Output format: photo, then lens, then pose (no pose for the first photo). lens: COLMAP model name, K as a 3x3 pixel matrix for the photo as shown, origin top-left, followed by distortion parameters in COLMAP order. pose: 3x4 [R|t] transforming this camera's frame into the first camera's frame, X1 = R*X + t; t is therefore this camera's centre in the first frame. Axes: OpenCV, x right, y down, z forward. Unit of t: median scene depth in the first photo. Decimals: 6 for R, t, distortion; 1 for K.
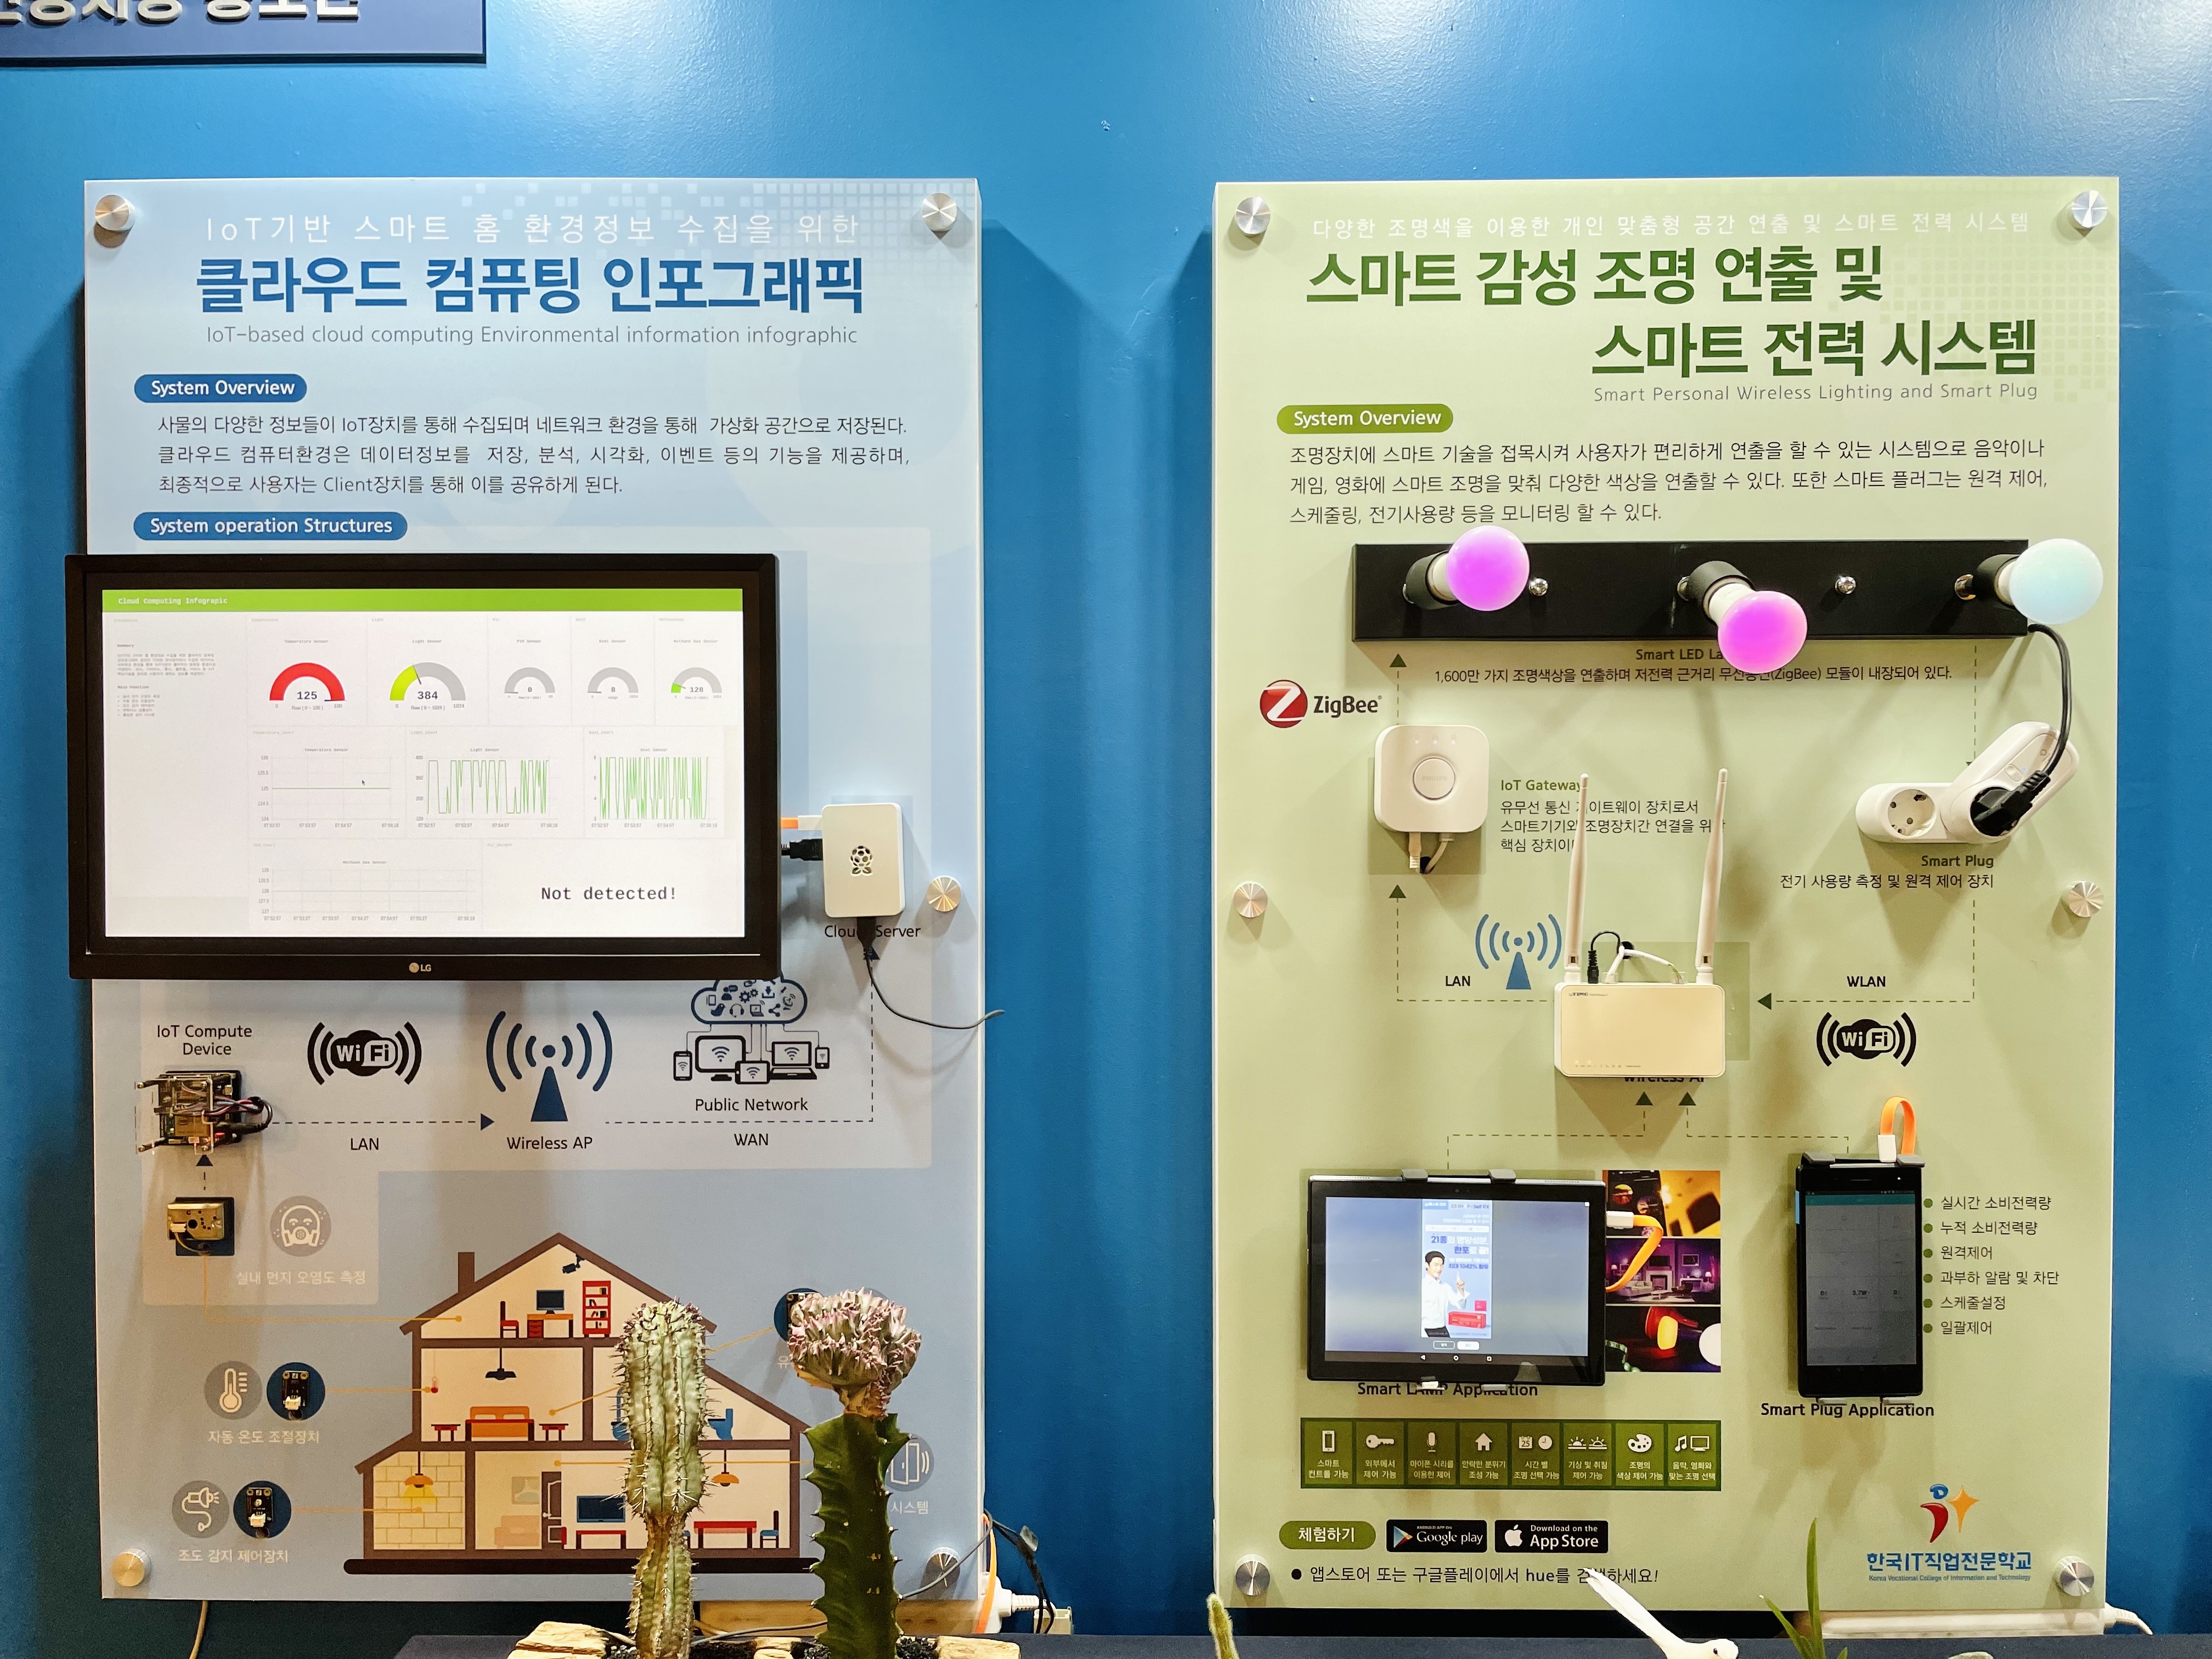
lens RADIAL K [[1667.4, 0, 1106.0], [0, 1667.4, 829.5], [0, 0, 1]] dist [0.077042, -0.104605]
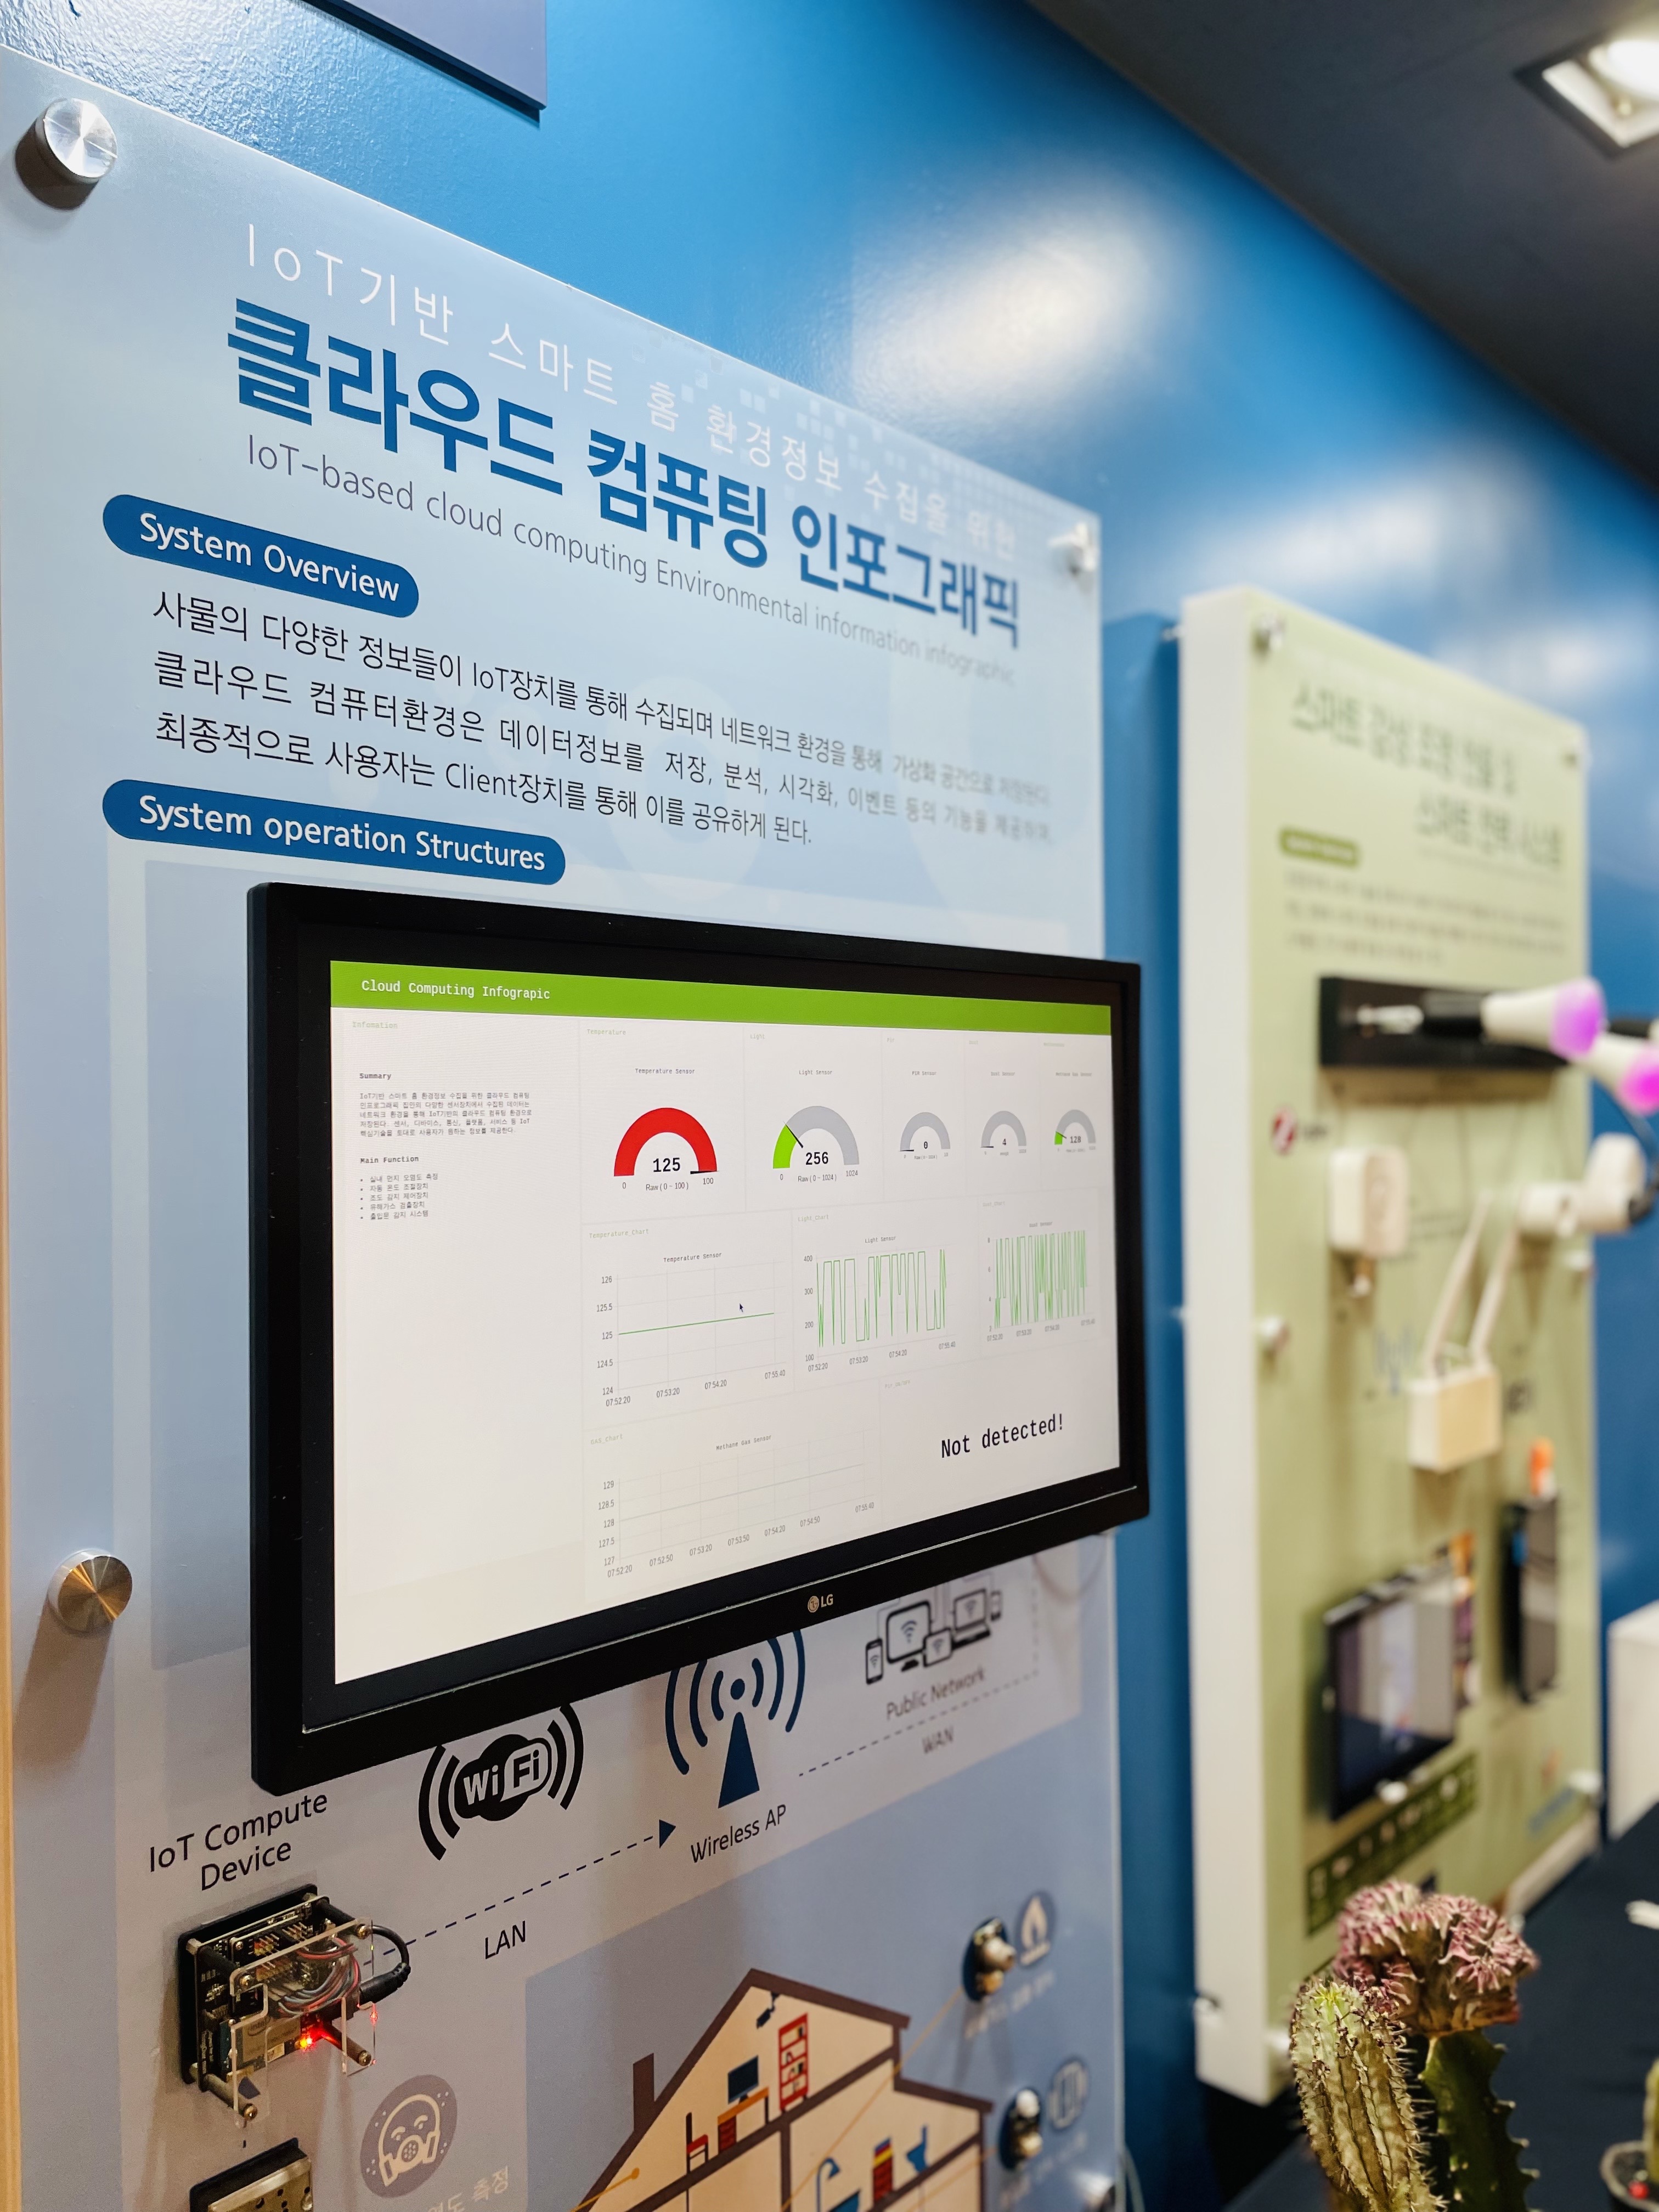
lens RADIAL K [[1667.4, 0, 829.5], [0, 1667.4, 1106.0], [0, 0, 1]] dist [0.077042, -0.104605]
pose [[0.680289, -0.007146, 0.732910, -0.786575], [0.026043, 0.999557, -0.014427, -0.083040], [-0.732482, 0.028902, 0.680173, 0.531769]]
